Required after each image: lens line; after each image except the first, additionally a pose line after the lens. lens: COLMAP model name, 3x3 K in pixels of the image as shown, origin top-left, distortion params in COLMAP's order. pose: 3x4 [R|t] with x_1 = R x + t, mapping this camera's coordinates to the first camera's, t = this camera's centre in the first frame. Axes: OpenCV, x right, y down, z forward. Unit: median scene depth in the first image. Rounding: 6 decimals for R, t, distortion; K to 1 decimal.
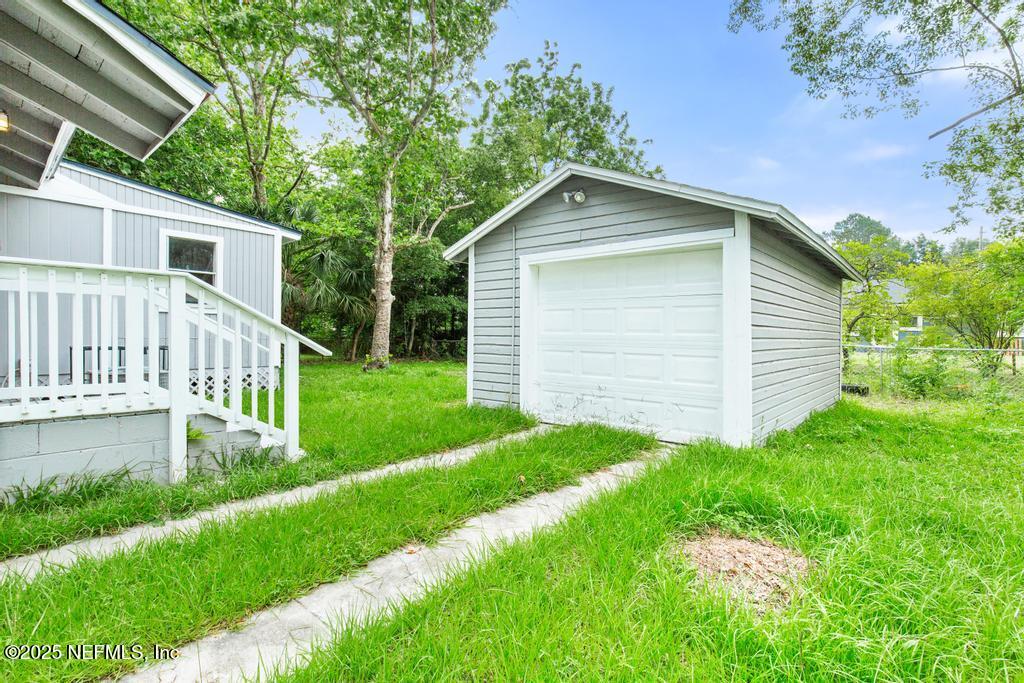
lens RADIAL K [[470.3, 0, 512.7], [0, 470.3, 338.3], [0, 0, 1]] dist [0.010005, -0.003126]
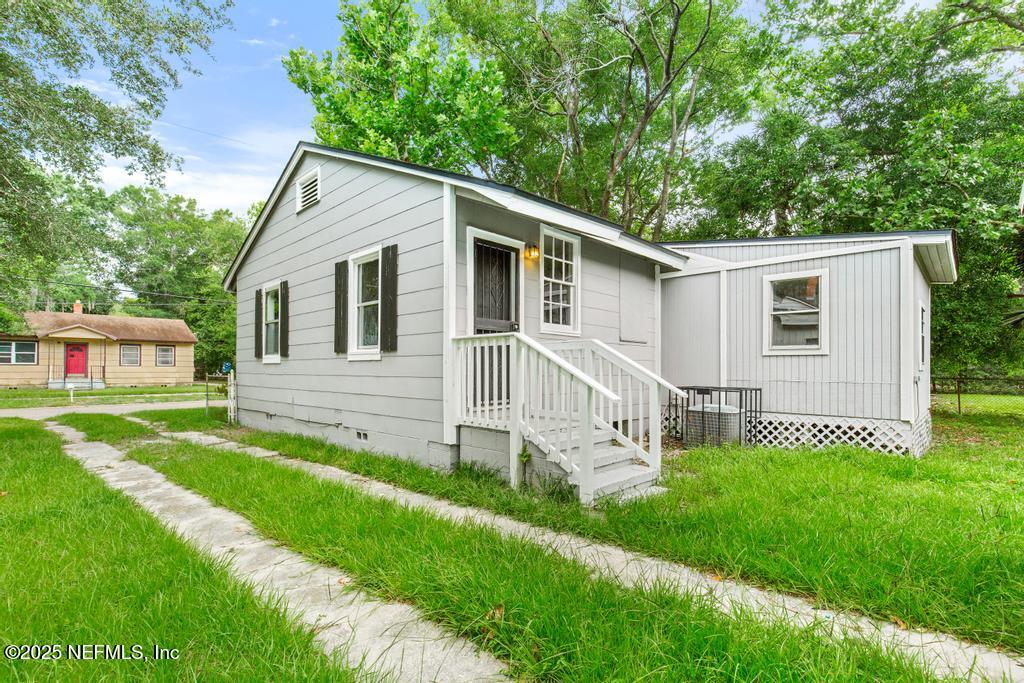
lens RADIAL K [[470.3, 0, 520.7], [0, 470.3, 360.1], [0, 0, 1]] dist [0.010005, -0.003126]
pose [[-0.035556, -0.018201, -0.999202, 0.329325], [-0.015367, 0.999726, -0.017664, -0.018831], [0.999250, 0.014726, -0.035826, 0.533731]]
